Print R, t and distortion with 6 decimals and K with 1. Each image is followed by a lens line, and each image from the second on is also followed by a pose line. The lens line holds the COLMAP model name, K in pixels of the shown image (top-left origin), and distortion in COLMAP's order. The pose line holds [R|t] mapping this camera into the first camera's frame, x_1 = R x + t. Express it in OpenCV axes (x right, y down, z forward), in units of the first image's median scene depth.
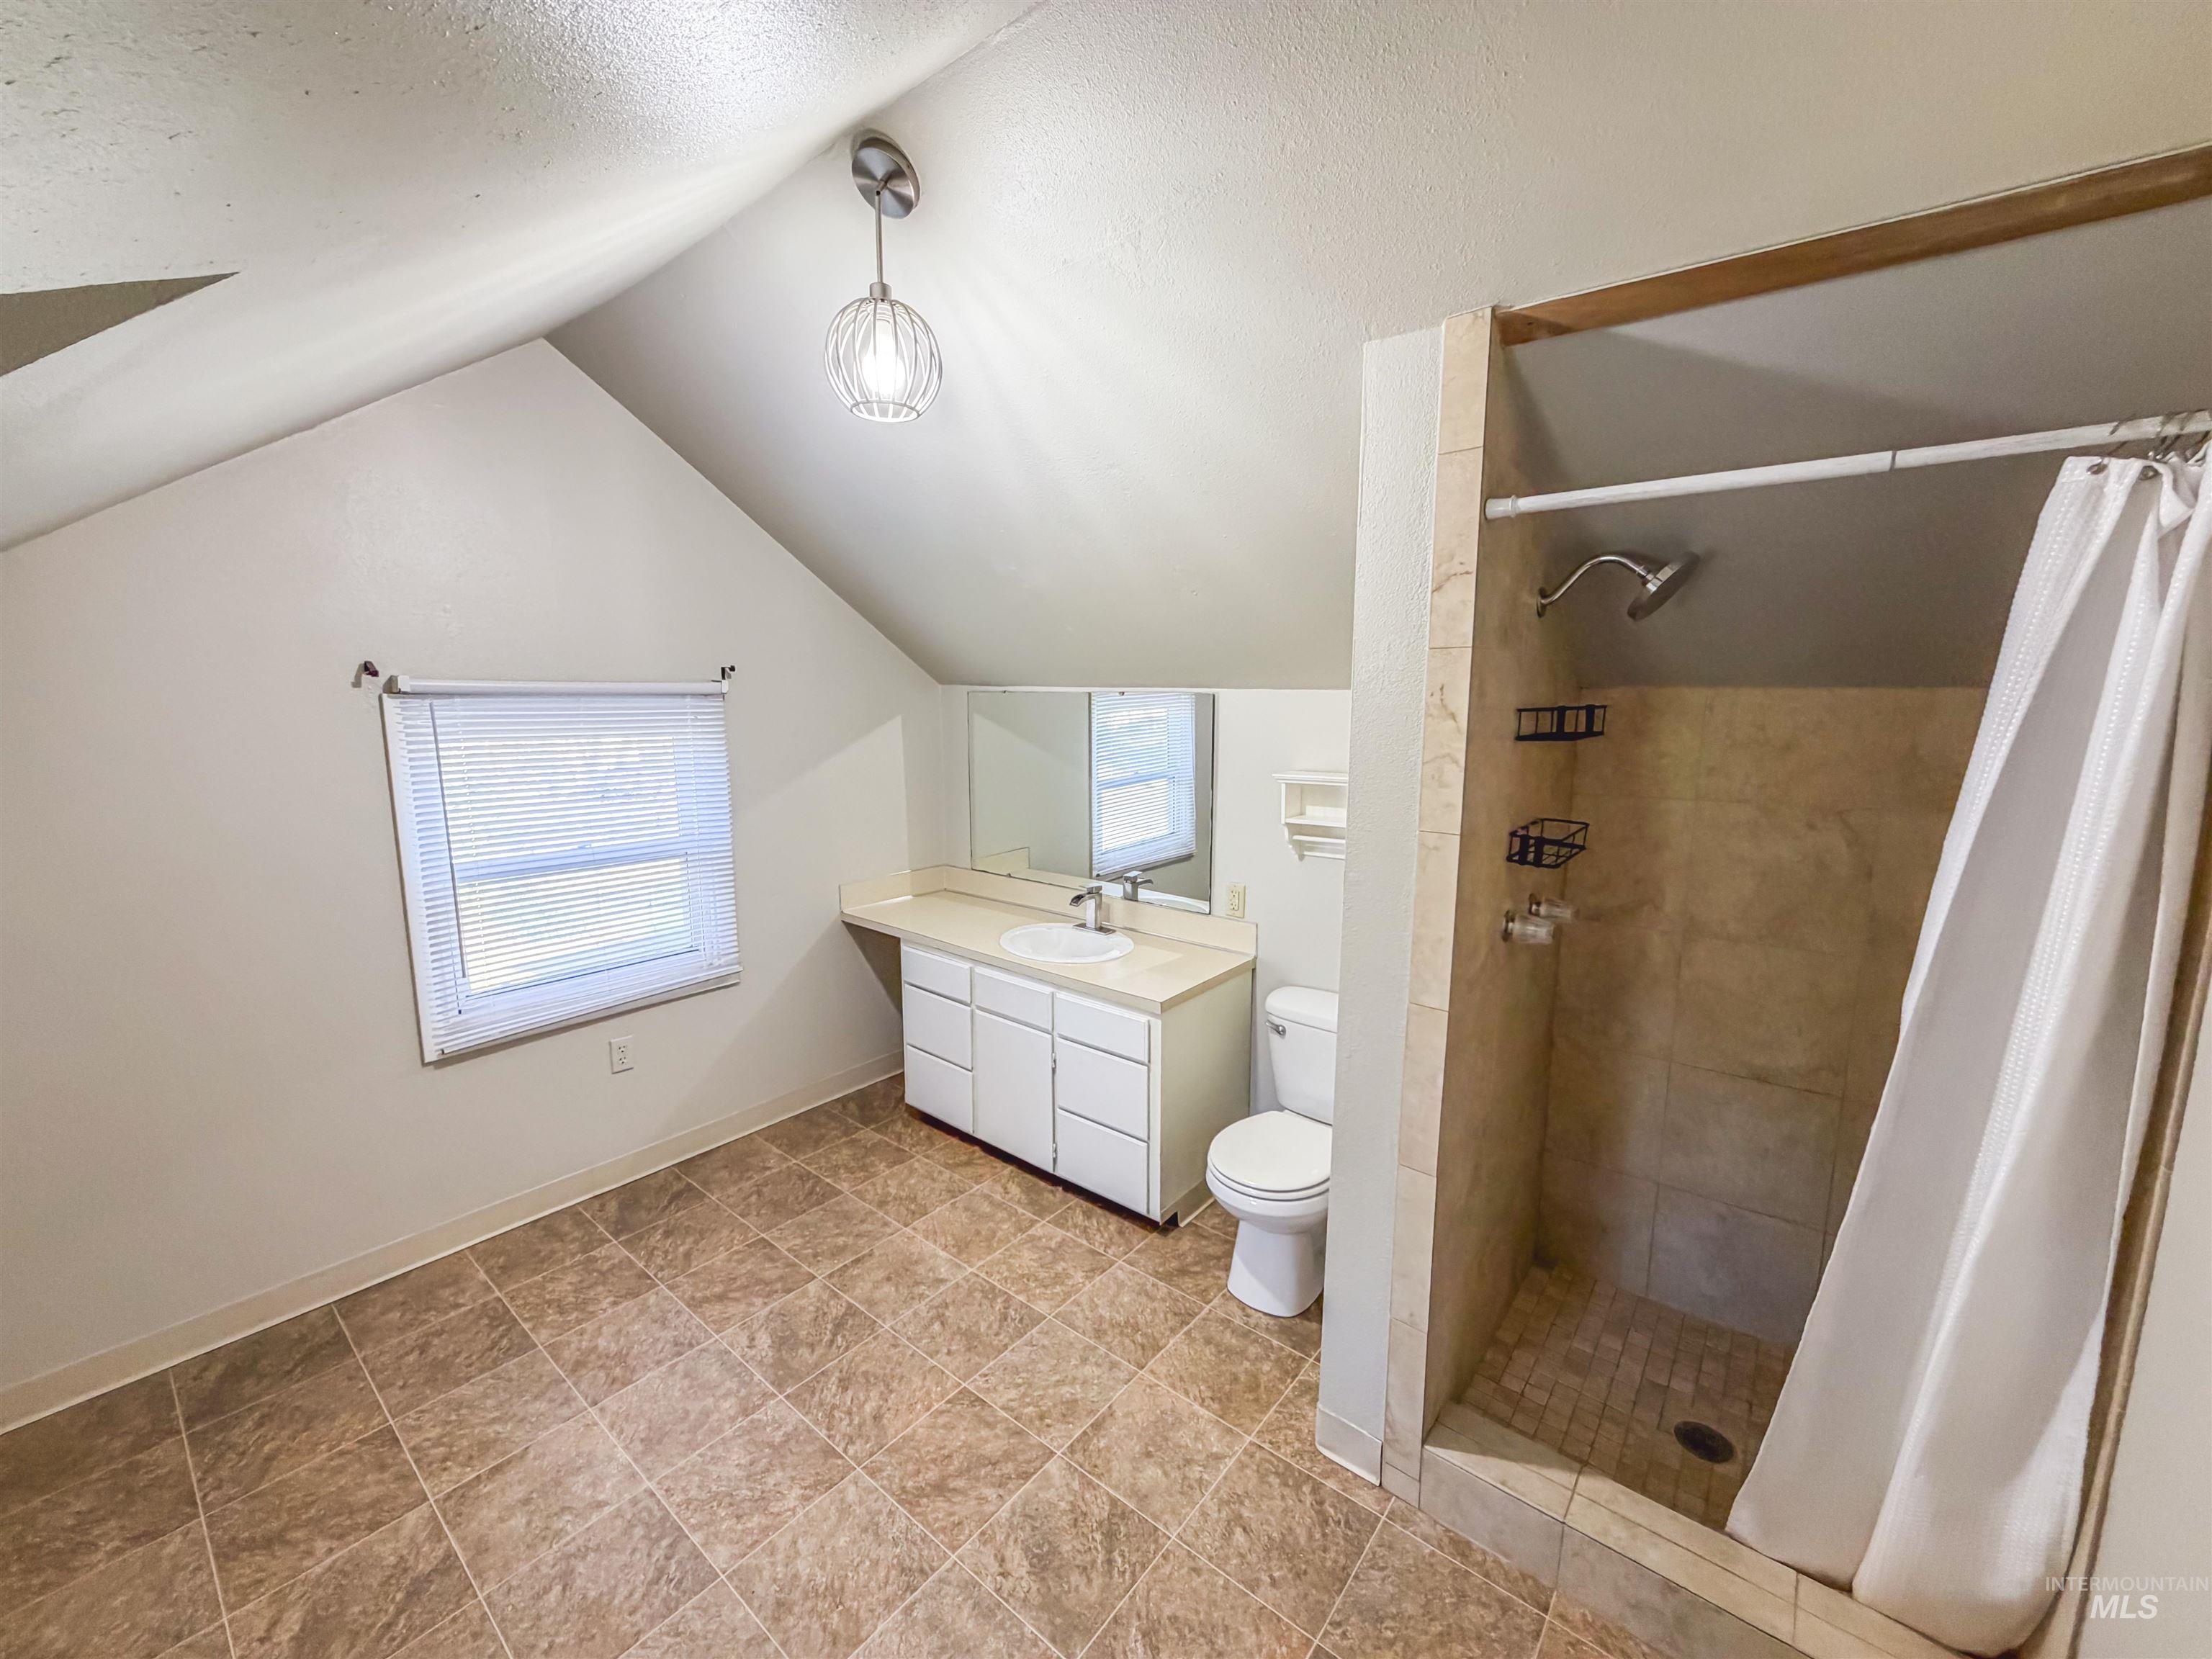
lens RADIAL K [[881.6, 0, 1114.1], [0, 881.6, 827.5], [0, 0, 1]] dist [-0.000685, 0.000444]
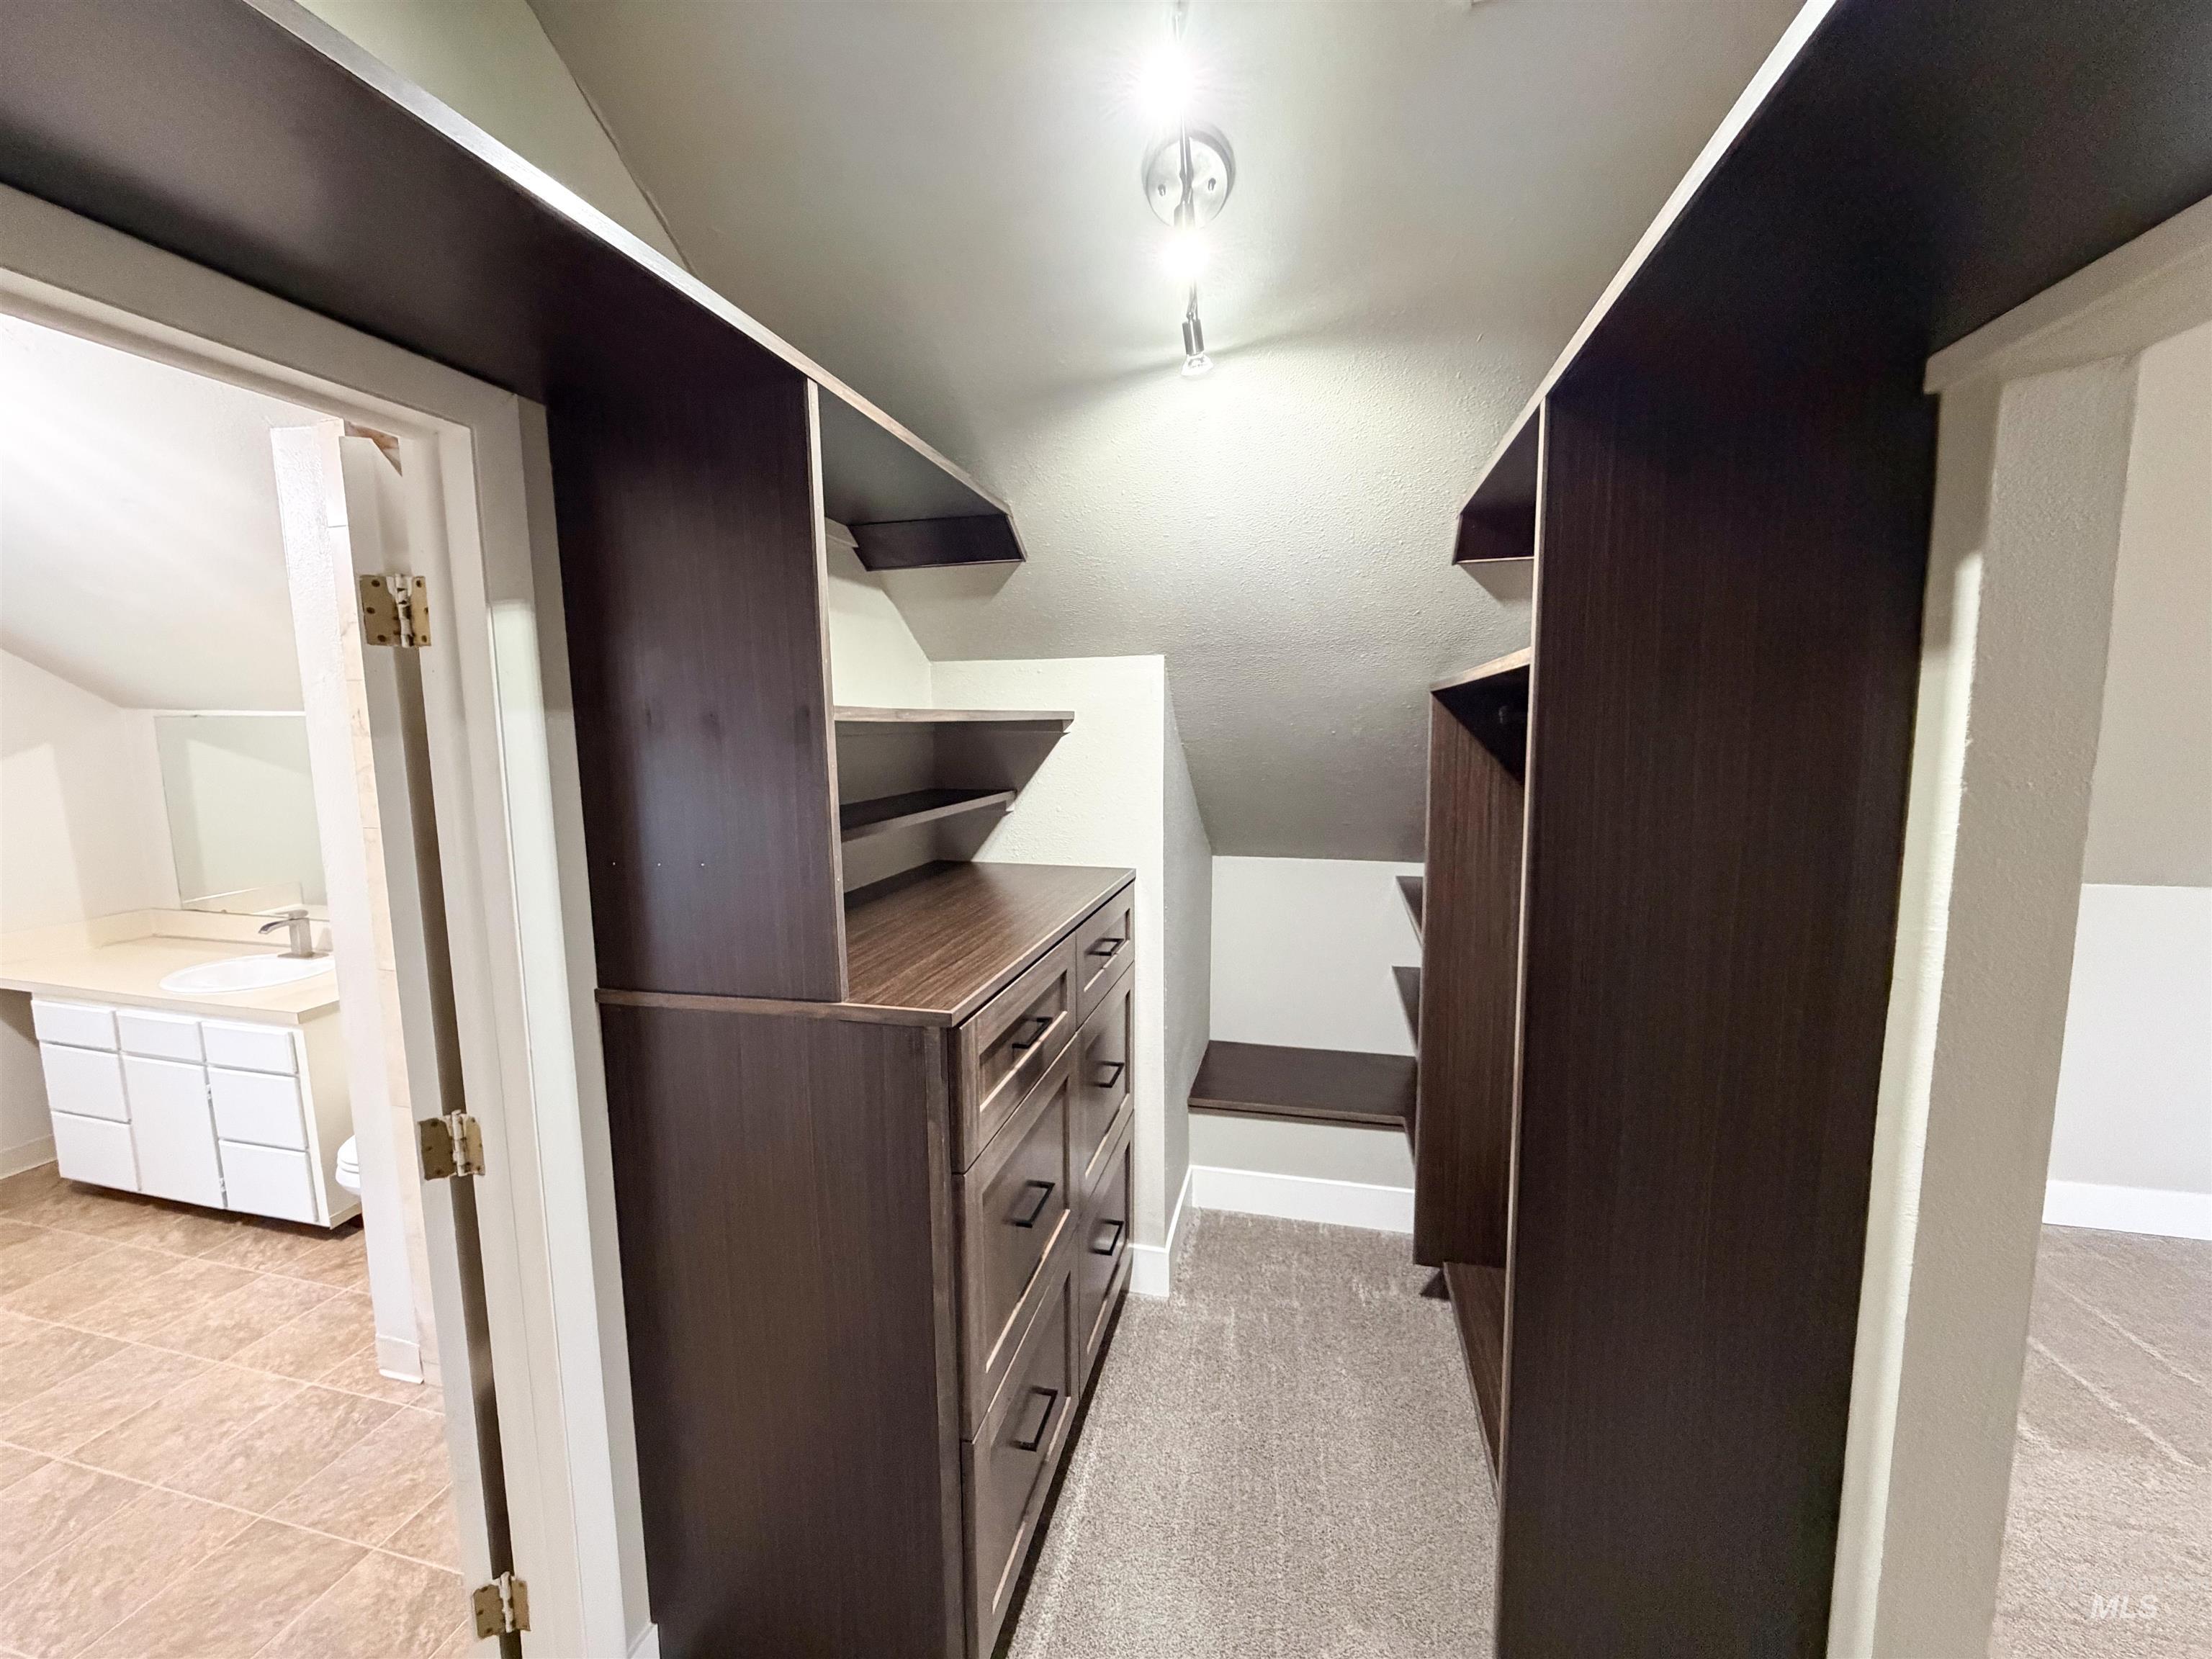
lens RADIAL K [[881.6, 0, 1113.6], [0, 881.6, 823.1], [0, 0, 1]] dist [-0.000685, 0.000444]
pose [[0.904779, -0.056402, 0.422130, 0.541935], [0.068495, 0.997560, -0.013523, 0.059277], [-0.420337, 0.041149, 0.906435, -0.392824]]
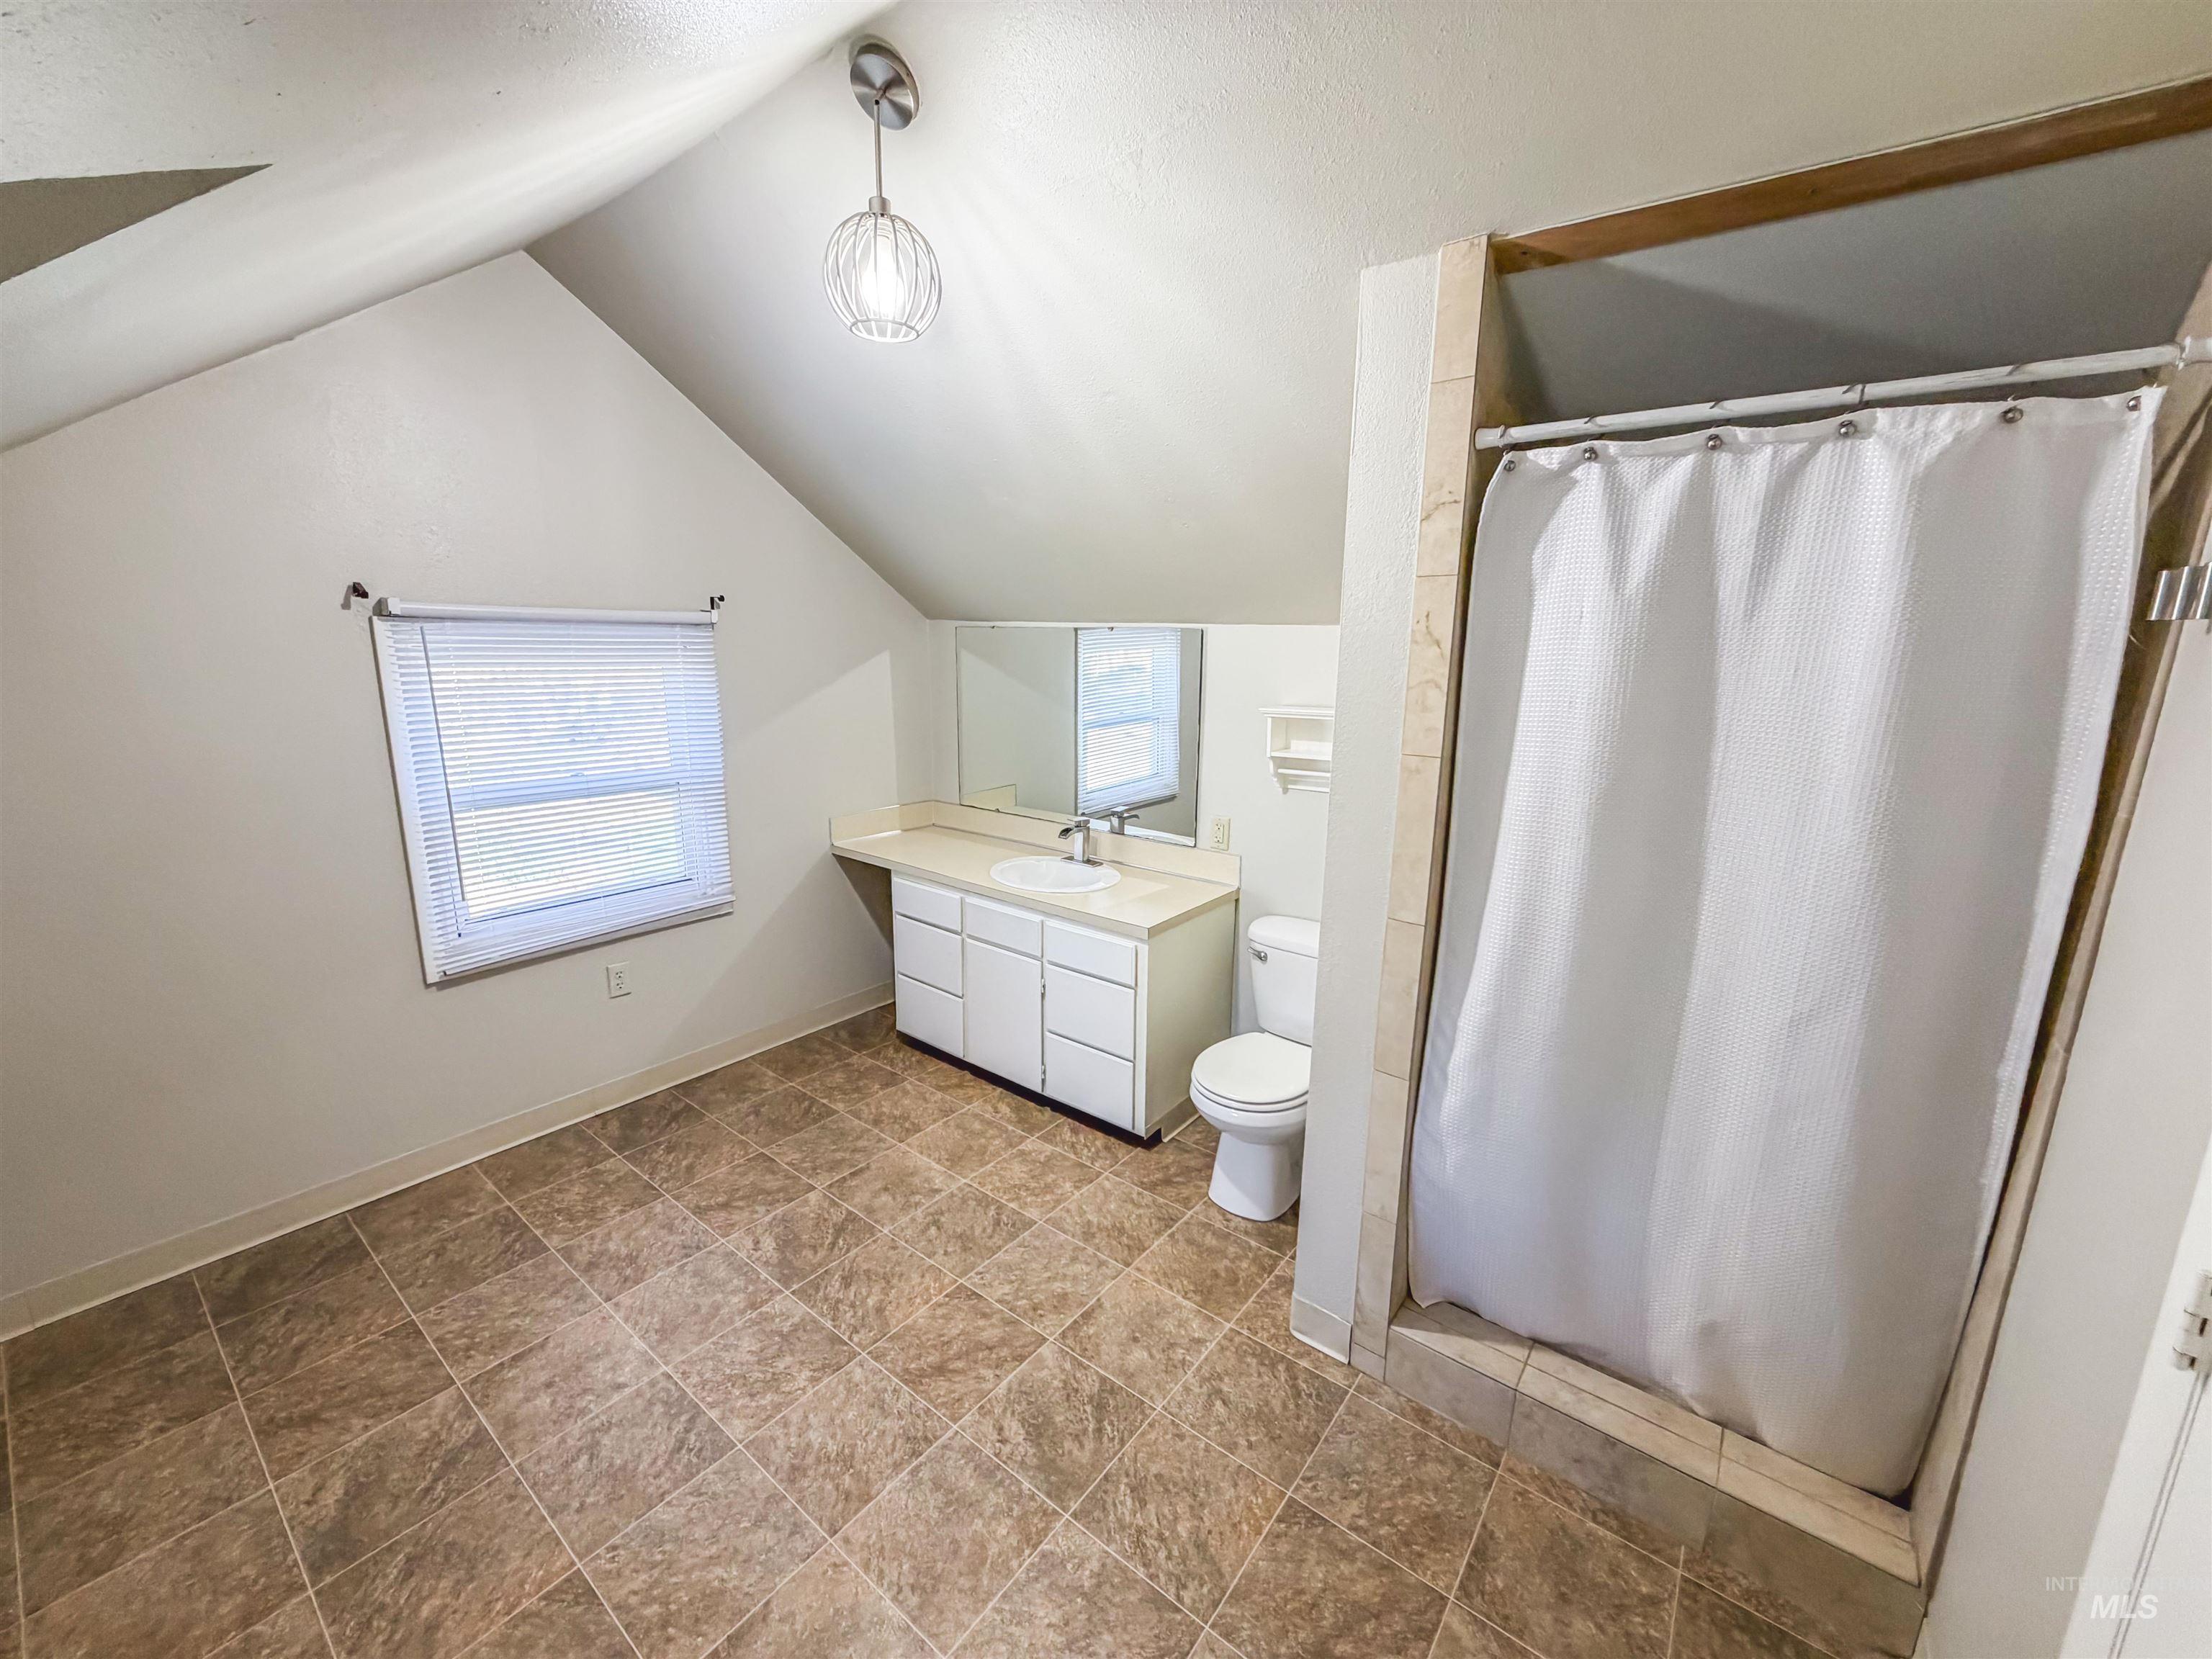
lens RADIAL K [[881.6, 0, 1113.6], [0, 881.6, 828.9], [0, 0, 1]] dist [-0.000685, 0.000444]
pose [[0.999706, 0.006711, 0.023298, -0.013516], [-0.008066, 0.998252, 0.058552, 0.023202], [-0.022865, -0.058722, 0.998012, -0.028126]]
